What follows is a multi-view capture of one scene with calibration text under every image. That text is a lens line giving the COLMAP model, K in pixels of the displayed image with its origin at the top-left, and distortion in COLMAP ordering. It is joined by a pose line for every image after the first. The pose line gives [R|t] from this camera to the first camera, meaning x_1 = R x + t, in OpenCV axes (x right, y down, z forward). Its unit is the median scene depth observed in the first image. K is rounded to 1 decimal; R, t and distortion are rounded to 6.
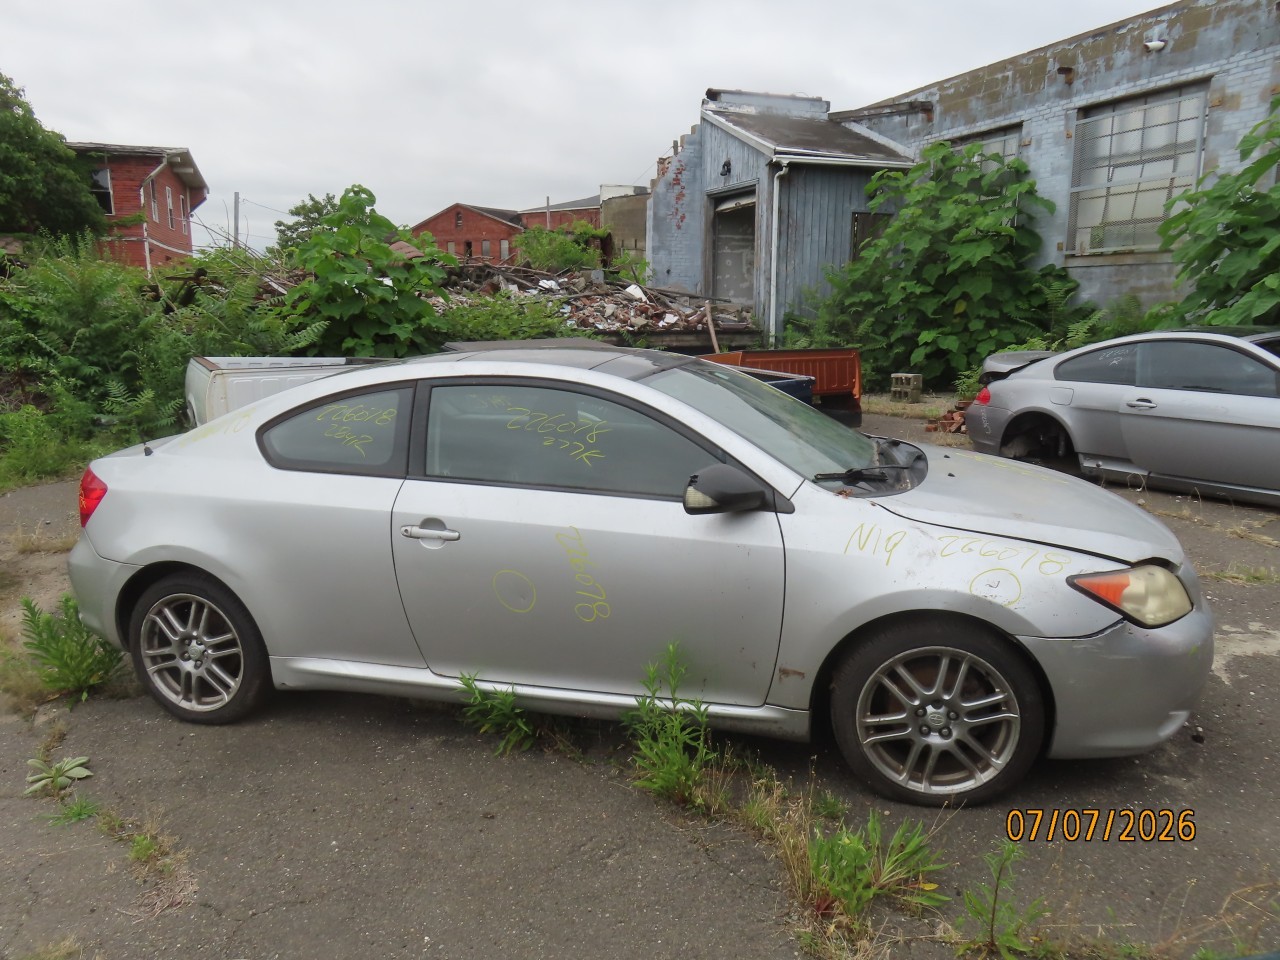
lens RADIAL K [[995.5, 0, 640.5], [0, 995.5, 481.1], [0, 0, 1]] dist [-0.010938, 0.002670]
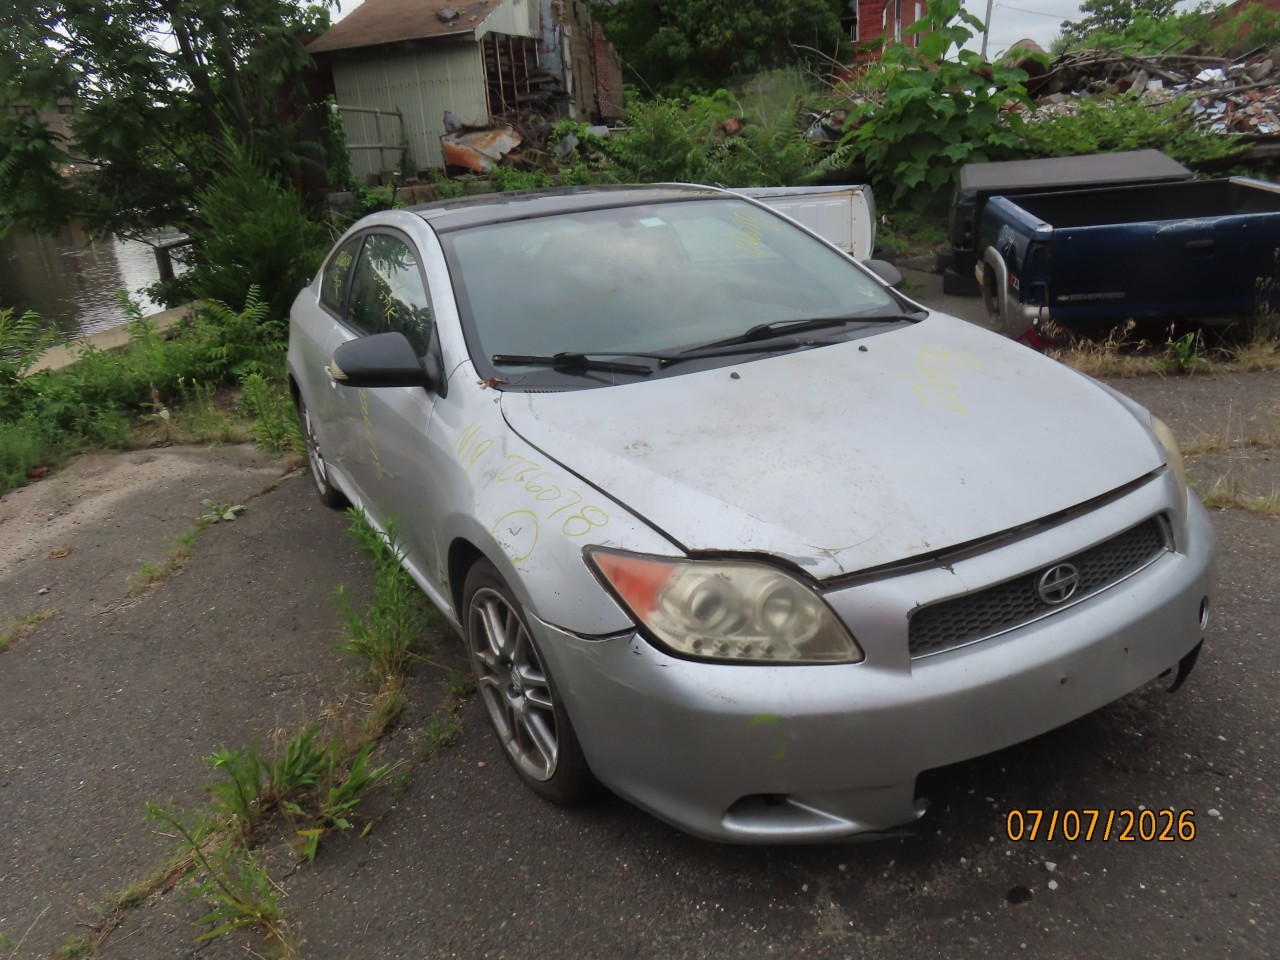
lens RADIAL K [[995.5, 0, 640.2], [0, 995.5, 478.8], [0, 0, 1]] dist [-0.010938, 0.002670]
pose [[0.658332, 0.191842, -0.727871, 0.238084], [-0.061821, 0.977491, 0.201718, -0.021788], [0.750185, -0.087800, 0.655373, 0.150180]]
